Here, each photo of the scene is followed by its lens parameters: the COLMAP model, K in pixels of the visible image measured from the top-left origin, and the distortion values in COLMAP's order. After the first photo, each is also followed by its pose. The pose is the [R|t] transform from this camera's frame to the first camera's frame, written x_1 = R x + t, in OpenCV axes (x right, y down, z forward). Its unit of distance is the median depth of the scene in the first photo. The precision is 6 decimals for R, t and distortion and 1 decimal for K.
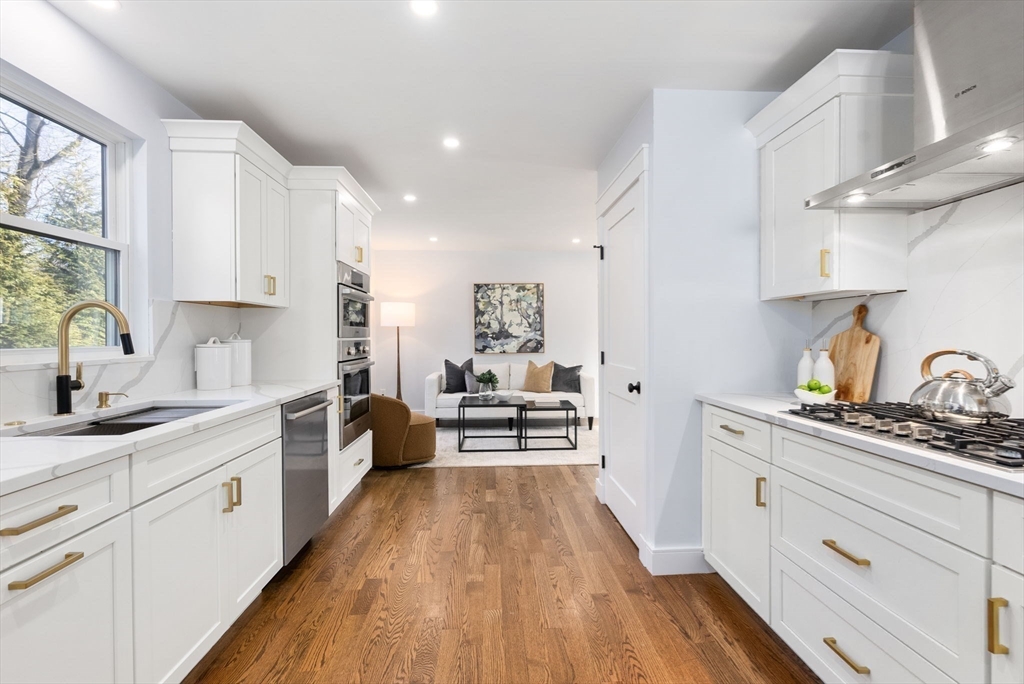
lens RADIAL K [[468.8, 0, 507.8], [0, 468.8, 343.6], [0, 0, 1]] dist [-0.013619, 0.000524]
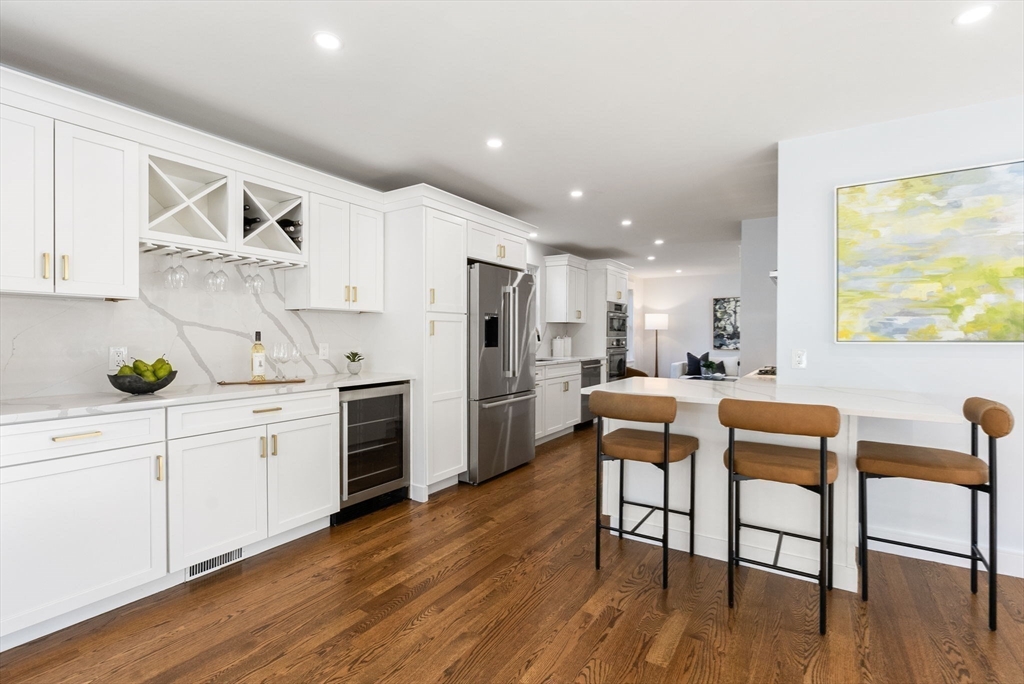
lens RADIAL K [[468.8, 0, 511.6], [0, 468.8, 338.0], [0, 0, 1]] dist [-0.013619, 0.000524]
pose [[0.815422, 0.010642, -0.578769, 0.244130], [-0.016753, 0.999846, -0.005218, 0.005401], [0.578625, 0.013951, 0.815475, -0.468027]]
